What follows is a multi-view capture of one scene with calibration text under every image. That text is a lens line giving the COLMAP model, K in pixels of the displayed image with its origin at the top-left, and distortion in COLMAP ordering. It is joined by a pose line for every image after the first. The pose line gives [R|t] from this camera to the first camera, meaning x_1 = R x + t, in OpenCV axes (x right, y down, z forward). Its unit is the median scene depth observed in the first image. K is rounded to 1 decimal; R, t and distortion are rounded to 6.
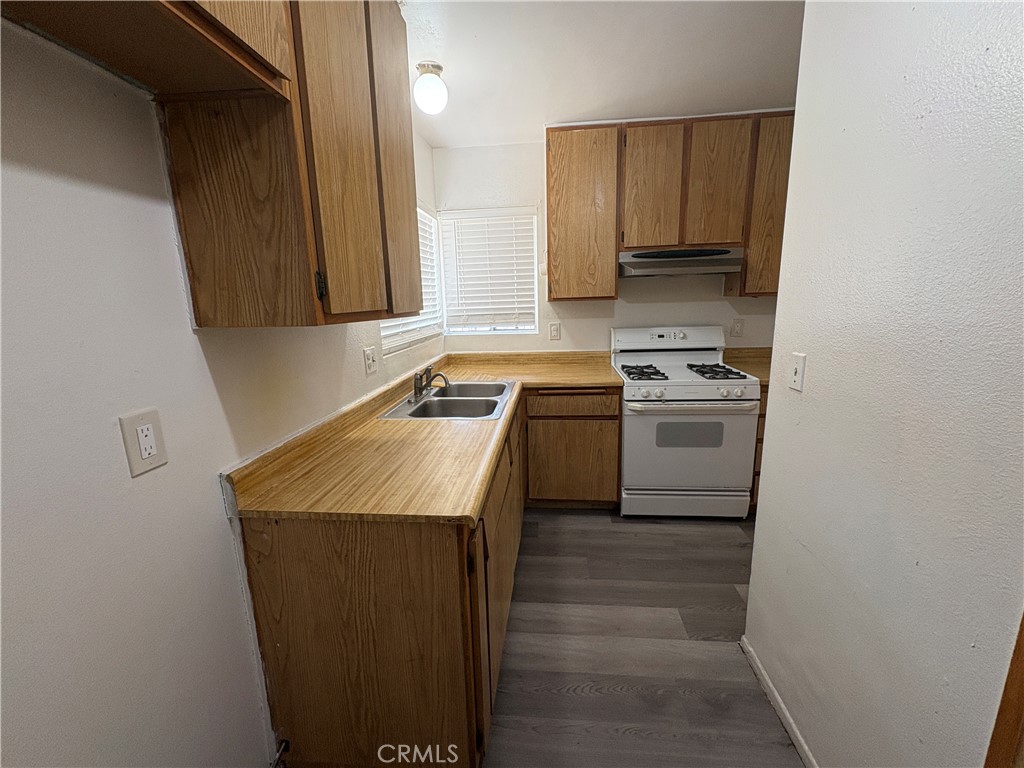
lens RADIAL K [[422.7, 0, 512.8], [0, 422.7, 382.6], [0, 0, 1]] dist [0.002703, 0.000232]
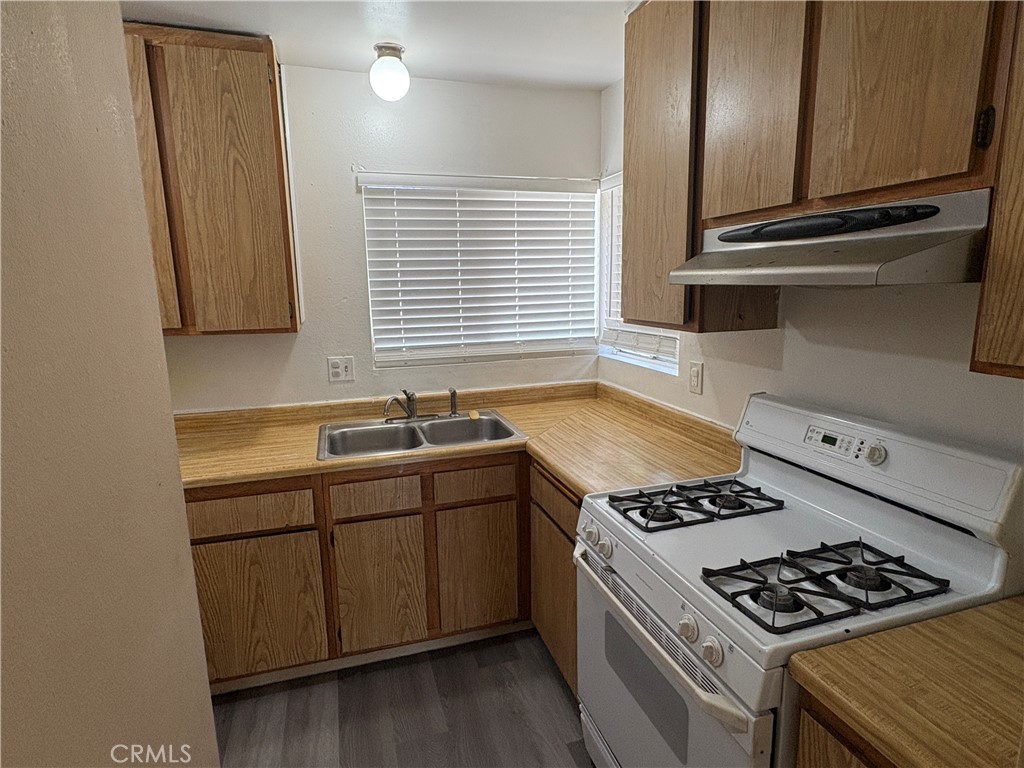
lens RADIAL K [[560.0, 0, 512.0], [0, 560.0, 384.0], [0, 0, 1]] dist [-0.000533, -0.000166]
pose [[0.385877, 0.188925, -0.902999, 0.756676], [-0.177262, 0.975752, 0.128397, -0.190819], [0.905360, 0.110522, 0.410009, 0.593679]]
